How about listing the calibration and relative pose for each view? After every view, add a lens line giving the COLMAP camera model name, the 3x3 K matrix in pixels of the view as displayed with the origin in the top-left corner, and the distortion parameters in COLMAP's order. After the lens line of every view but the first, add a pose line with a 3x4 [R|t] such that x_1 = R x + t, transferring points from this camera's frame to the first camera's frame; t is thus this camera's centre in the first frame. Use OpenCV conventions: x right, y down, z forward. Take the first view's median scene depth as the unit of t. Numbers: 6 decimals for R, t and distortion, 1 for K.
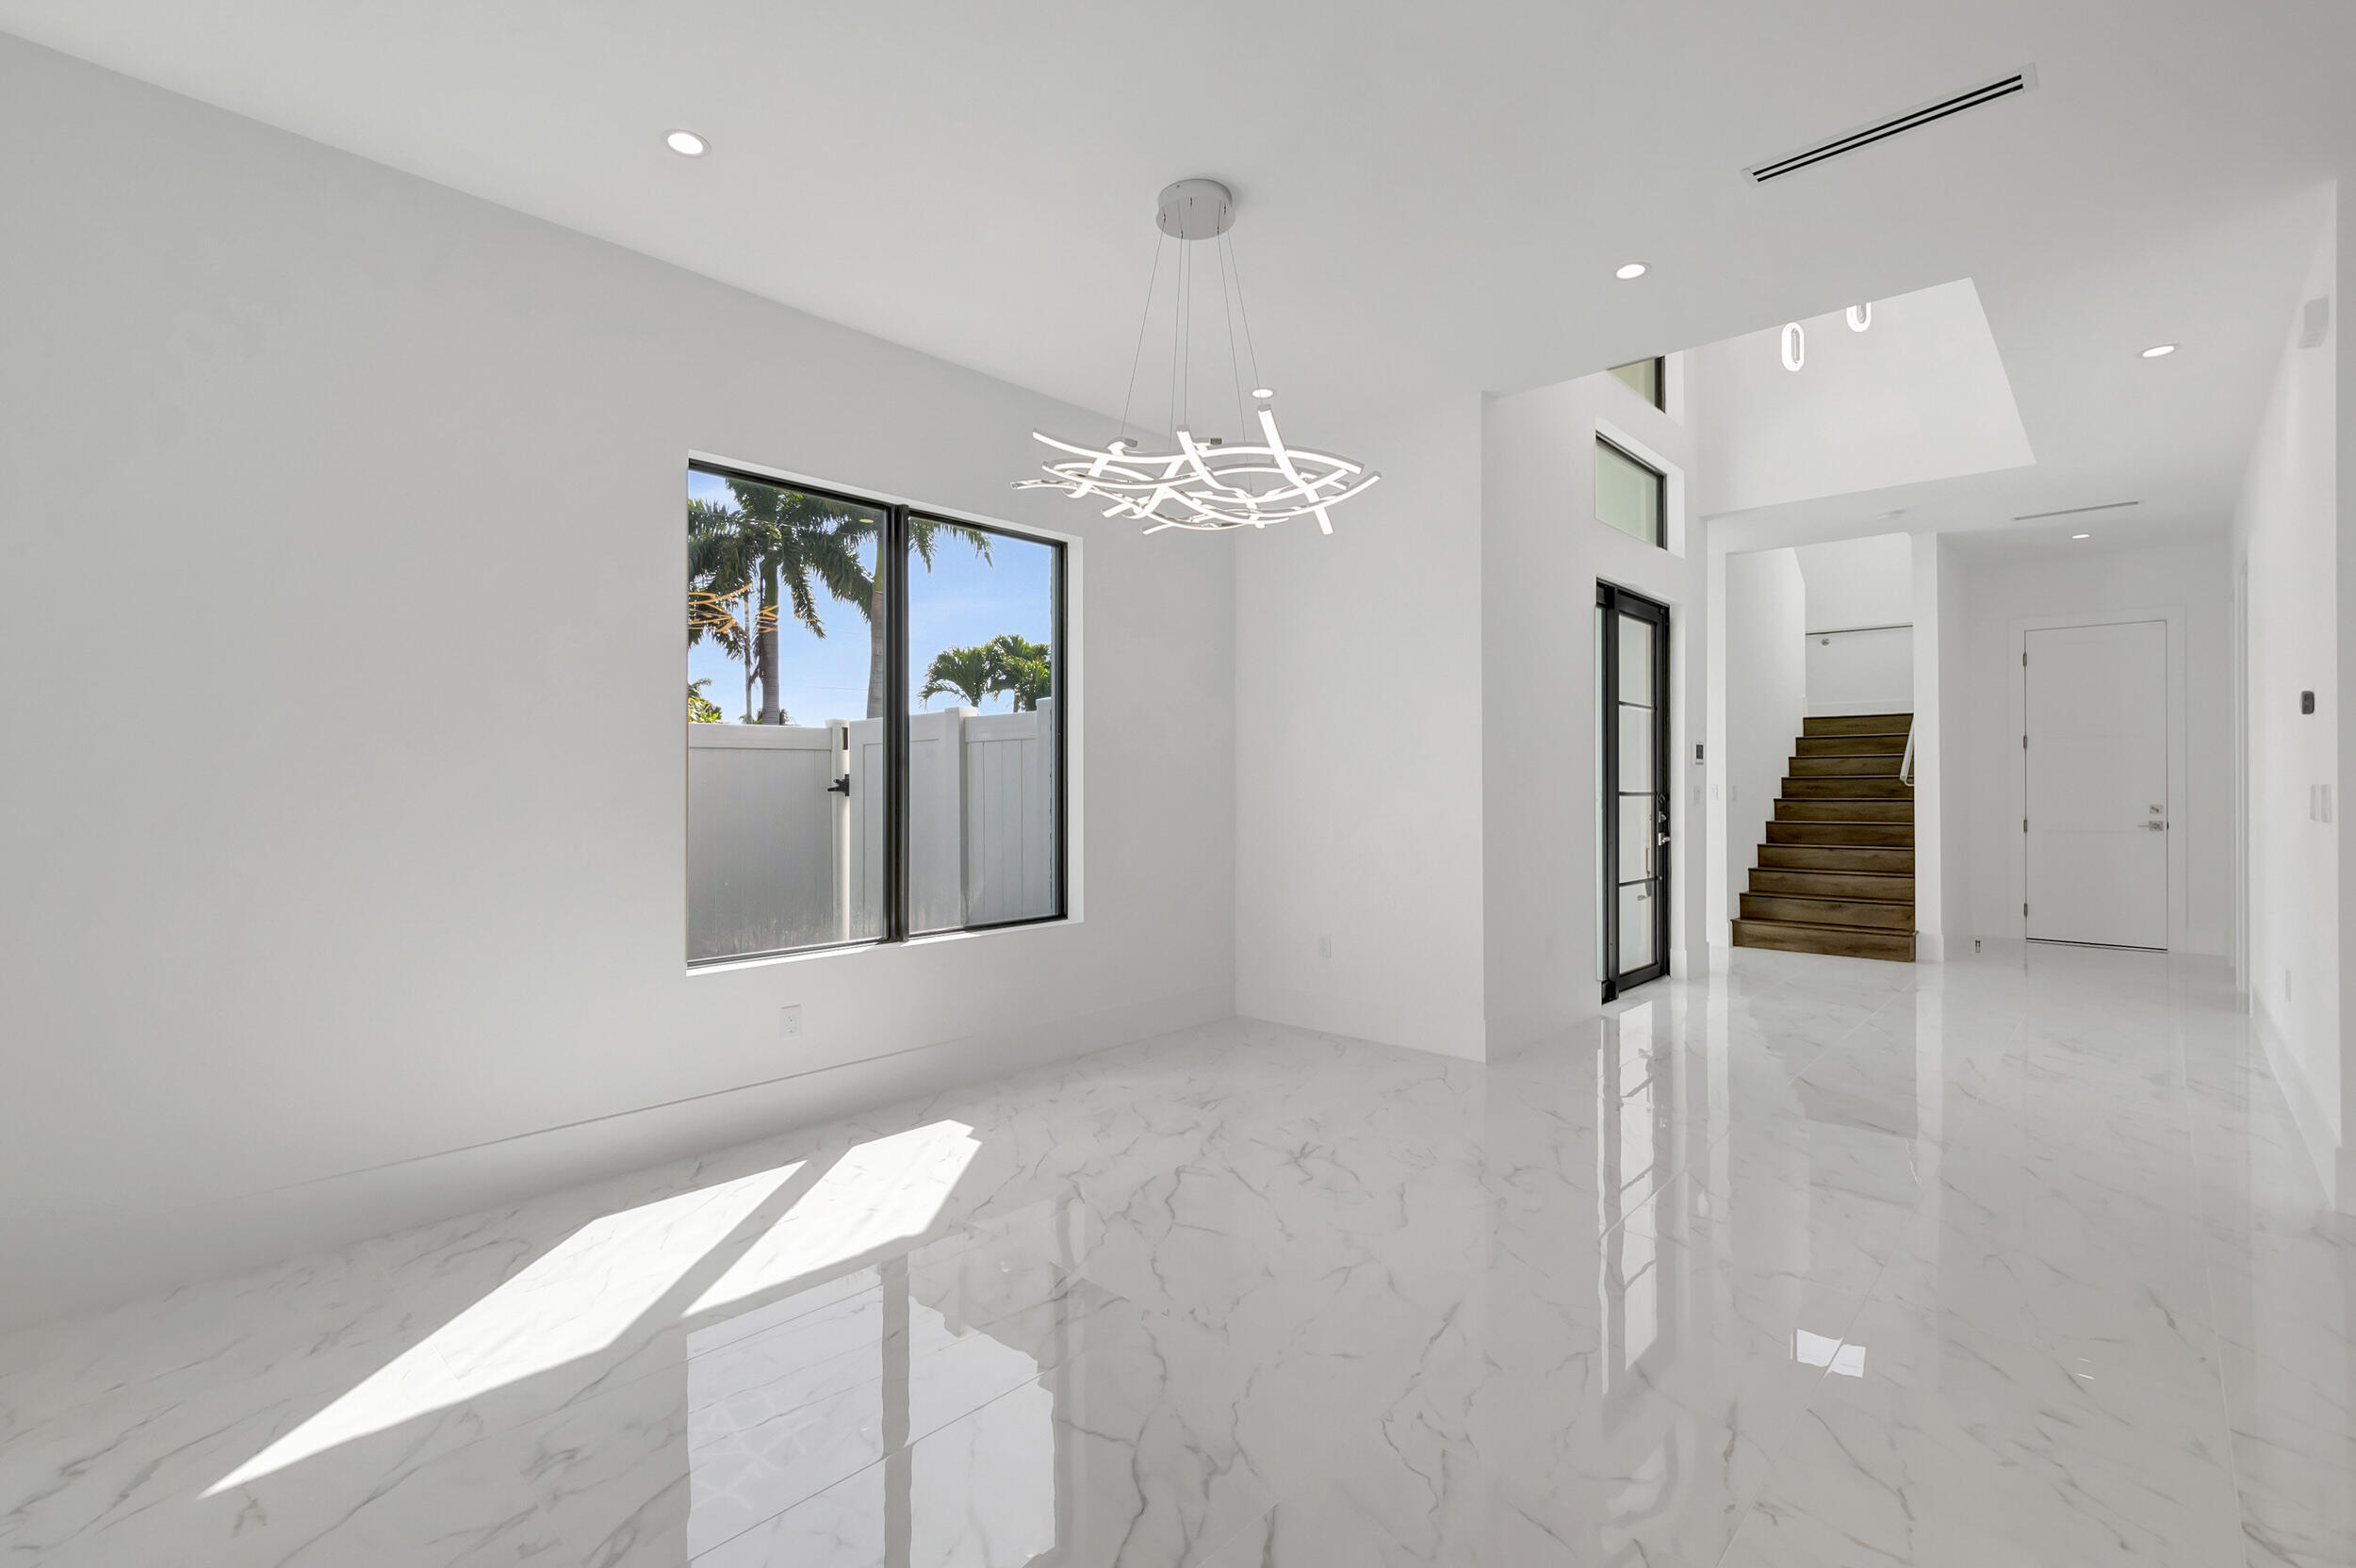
lens RADIAL K [[1047.4, 0, 1157.9], [0, 1047.4, 777.0], [0, 0, 1]] dist [-0.011928, -0.000082]
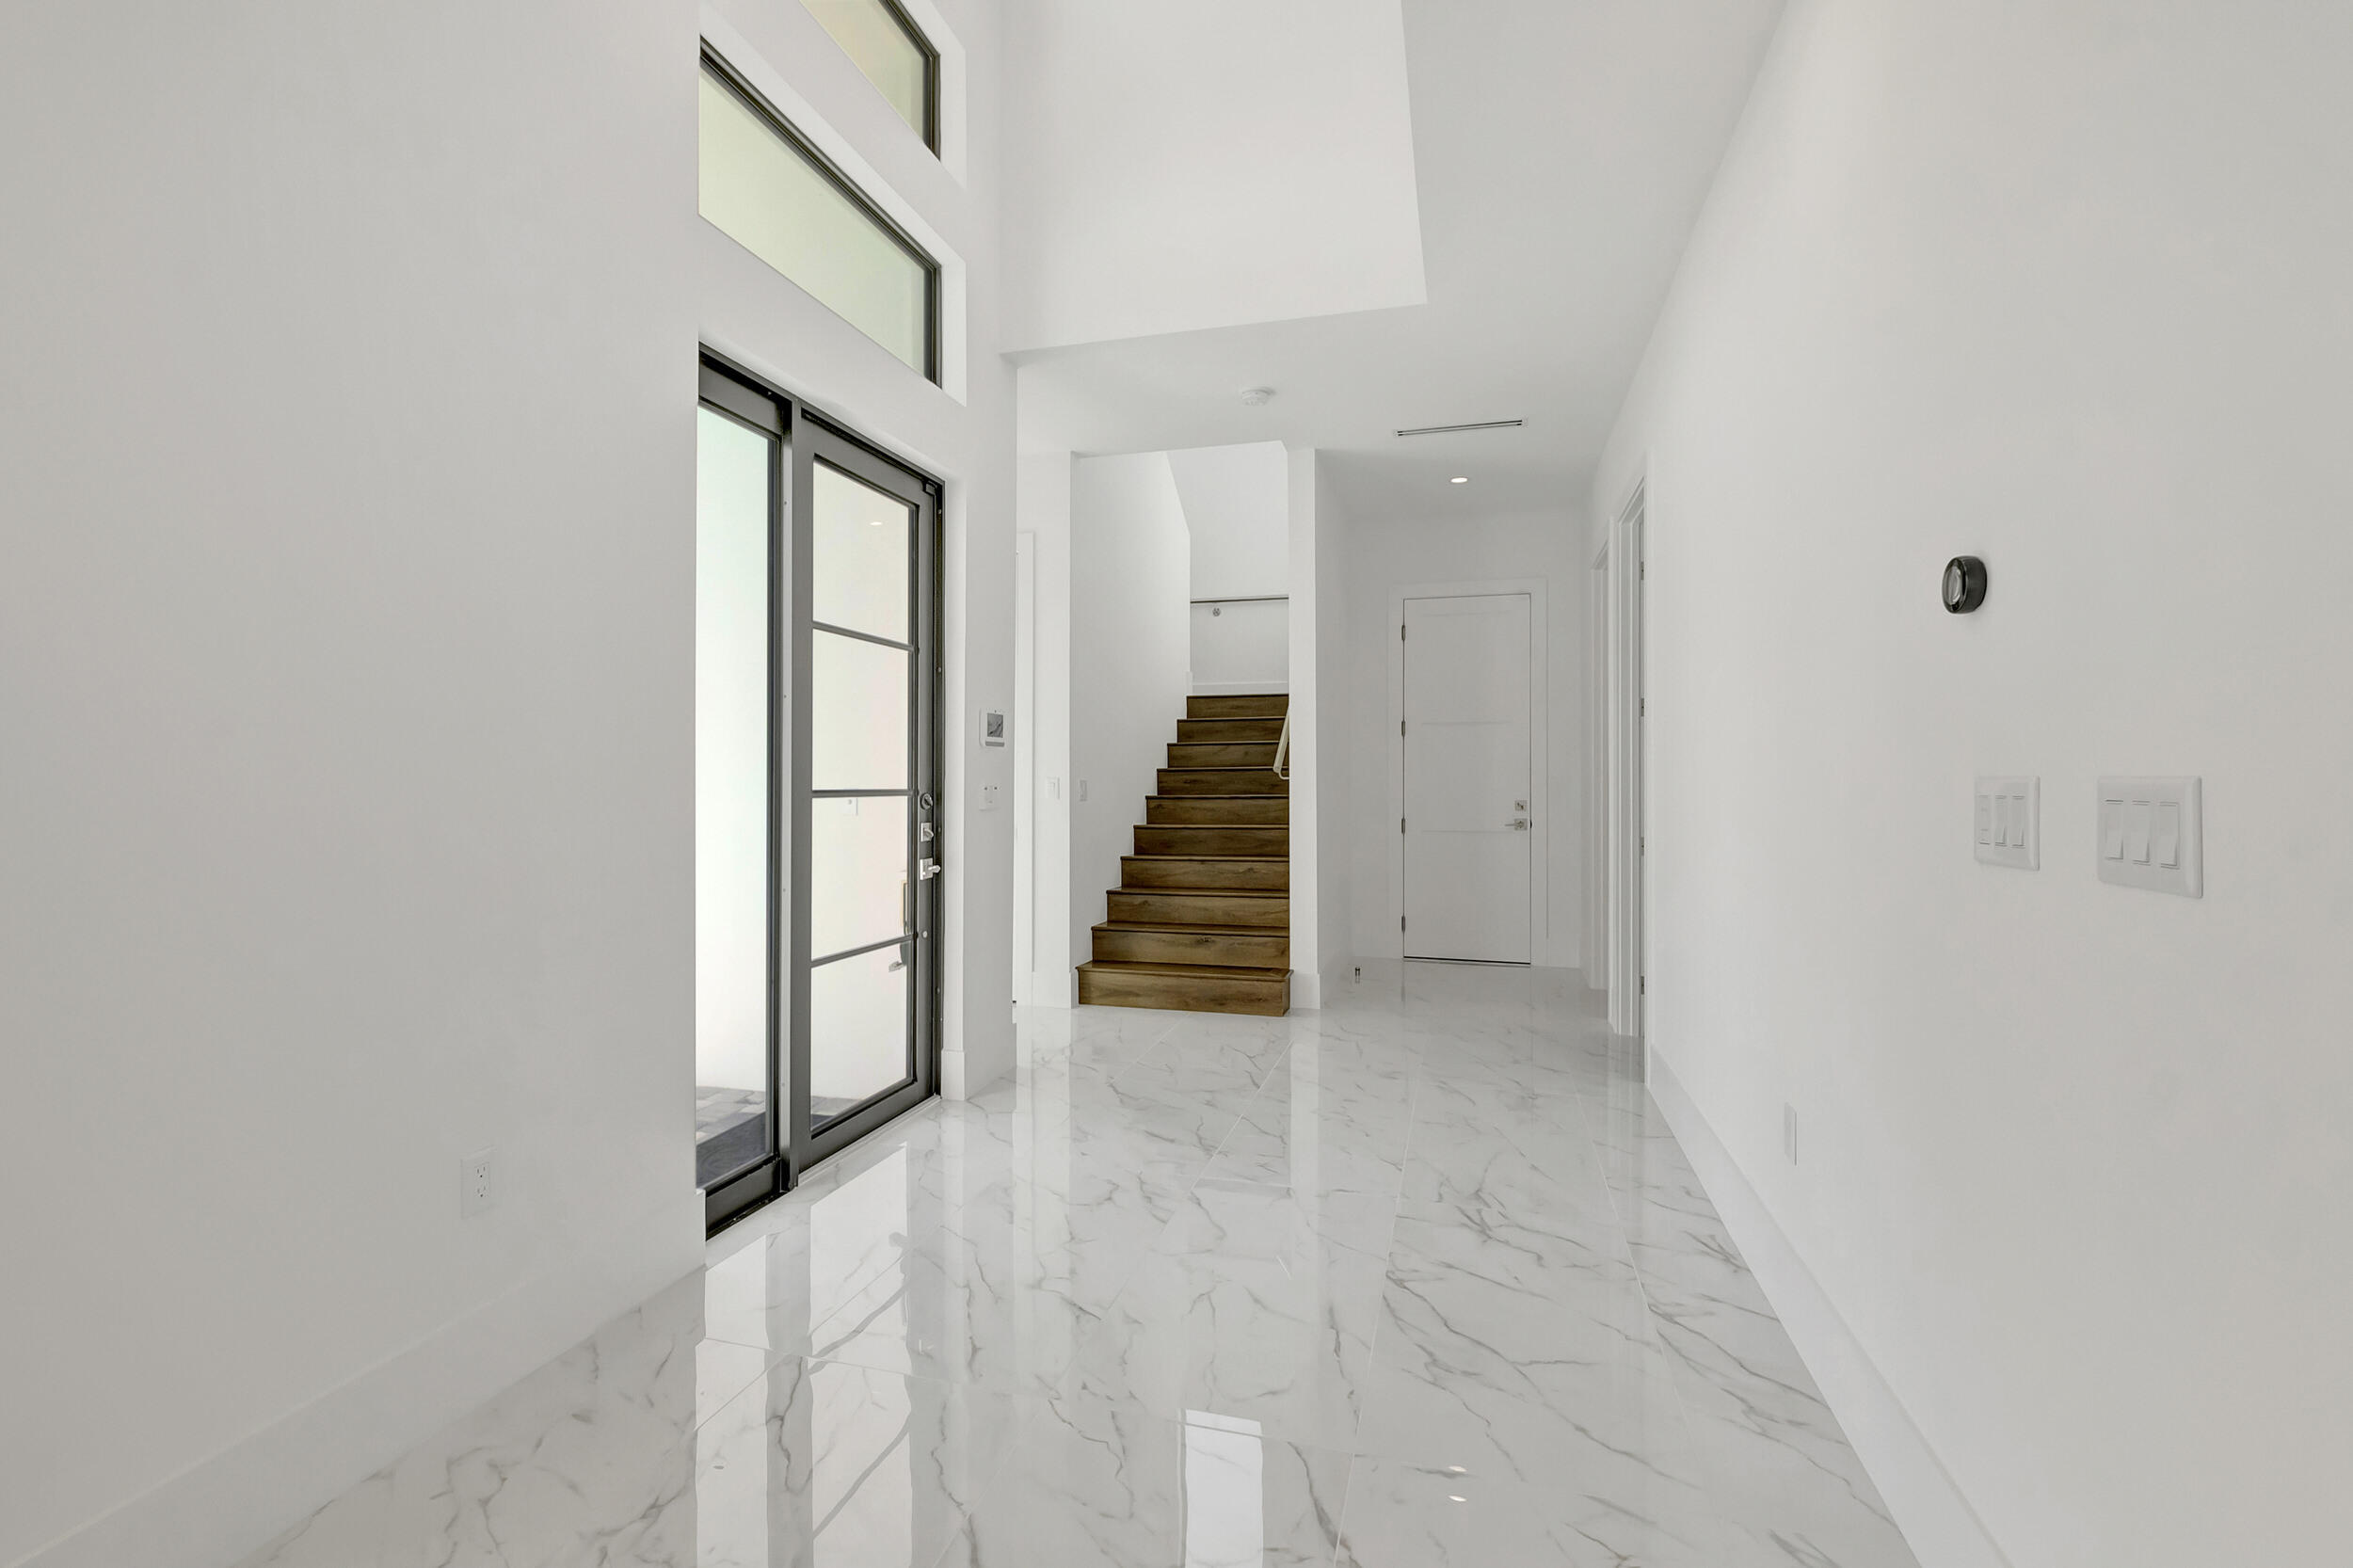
lens RADIAL K [[1047.5, 0, 1179.6], [0, 1047.5, 768.9], [0, 0, 1]] dist [-0.000736, 0.000356]
pose [[0.881088, 0.004040, 0.472935, 0.283761], [-0.003593, 0.999992, -0.001849, 0.002386], [-0.472939, -0.000070, 0.881095, 0.350312]]
